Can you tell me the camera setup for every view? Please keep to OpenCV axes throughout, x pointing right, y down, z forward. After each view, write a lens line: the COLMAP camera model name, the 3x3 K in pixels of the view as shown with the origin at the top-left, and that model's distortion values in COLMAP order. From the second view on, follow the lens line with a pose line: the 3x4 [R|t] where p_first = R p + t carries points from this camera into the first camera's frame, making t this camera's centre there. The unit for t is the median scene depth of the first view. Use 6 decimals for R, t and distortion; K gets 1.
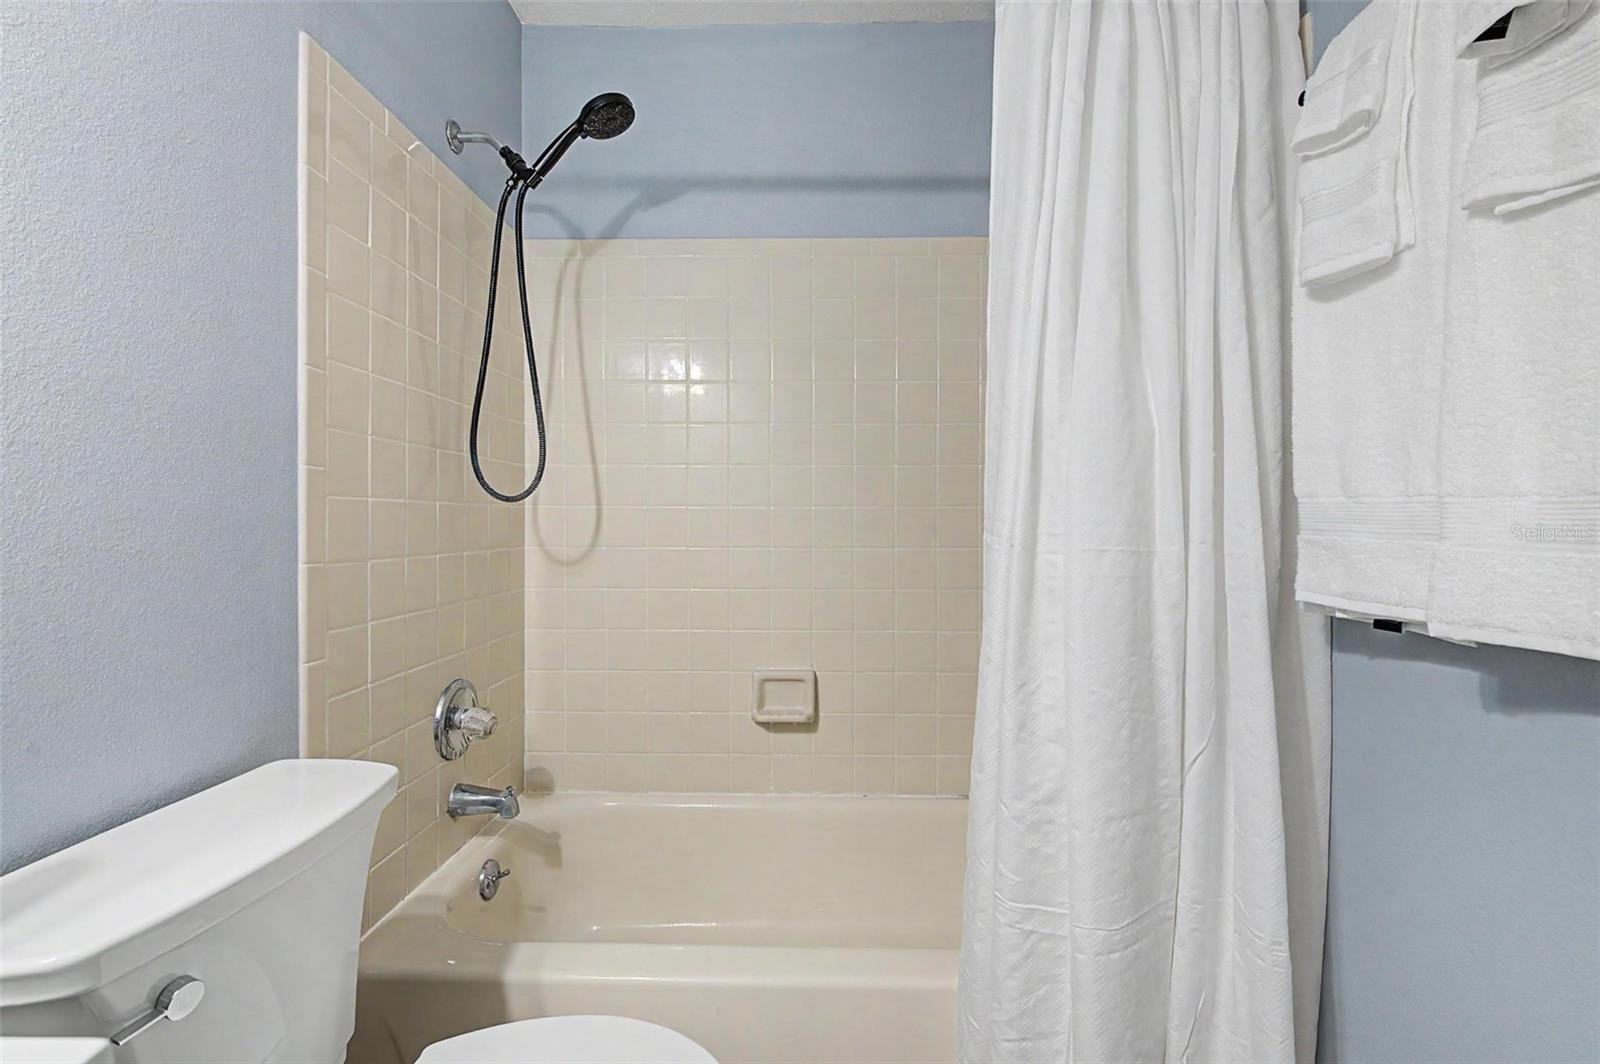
lens RADIAL K [[694.9, 0, 797.3], [0, 694.9, 522.7], [0, 0, 1]] dist [0.005173, -0.004588]
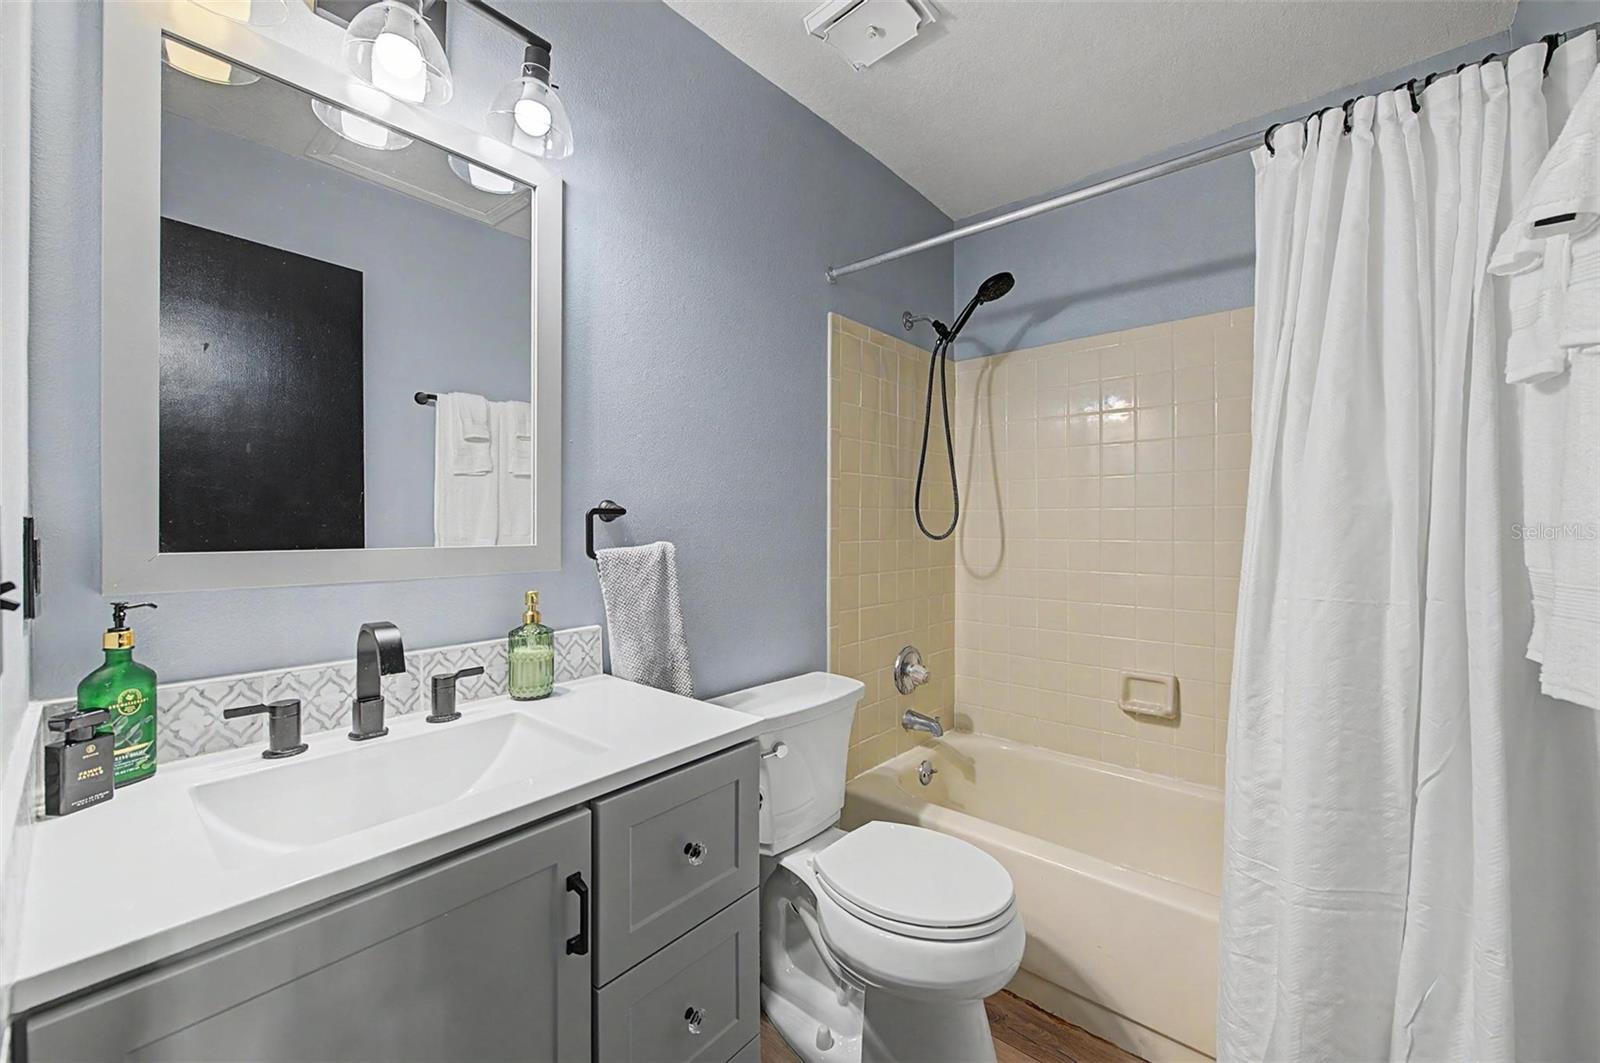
lens RADIAL K [[610.0, 0, 835.8], [0, 610.0, 532.7], [0, 0, 1]] dist [-0.000529, -0.000195]
pose [[0.800214, 0.007672, -0.599665, 0.242805], [-0.005541, 0.999970, 0.005399, -0.052586], [0.599688, -0.000998, 0.800233, -0.266813]]
